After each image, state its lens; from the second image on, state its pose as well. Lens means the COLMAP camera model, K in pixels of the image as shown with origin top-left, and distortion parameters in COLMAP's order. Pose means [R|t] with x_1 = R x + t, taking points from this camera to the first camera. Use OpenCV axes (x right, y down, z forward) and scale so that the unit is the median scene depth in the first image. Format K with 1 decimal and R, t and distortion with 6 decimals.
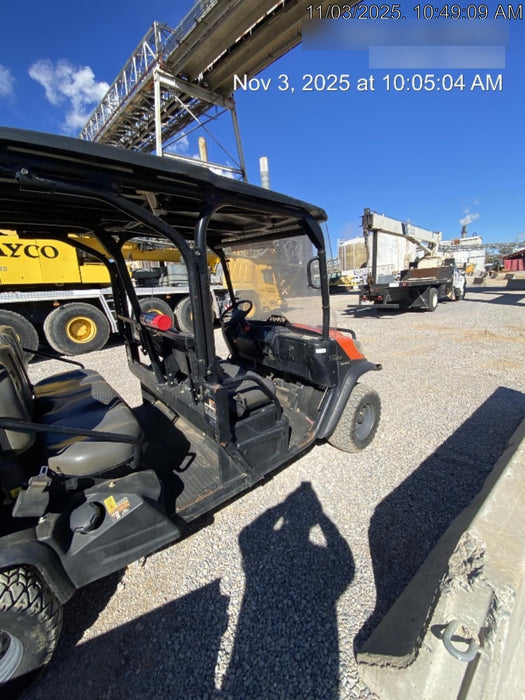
lens RADIAL K [[288.1, 0, 266.7], [0, 288.1, 348.6], [0, 0, 1]] dist [0.016694, -0.019612]
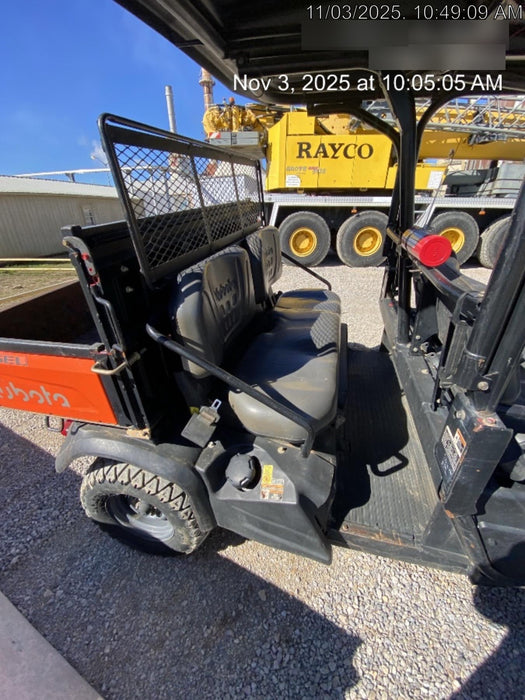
lens RADIAL K [[288.1, 0, 266.7], [0, 288.1, 348.6], [0, 0, 1]] dist [0.016694, -0.019612]
pose [[0.598648, 0.403715, -0.691834, -0.083642], [-0.204477, 0.912107, 0.355318, -0.043973], [0.774474, -0.071246, 0.628581, 0.340276]]
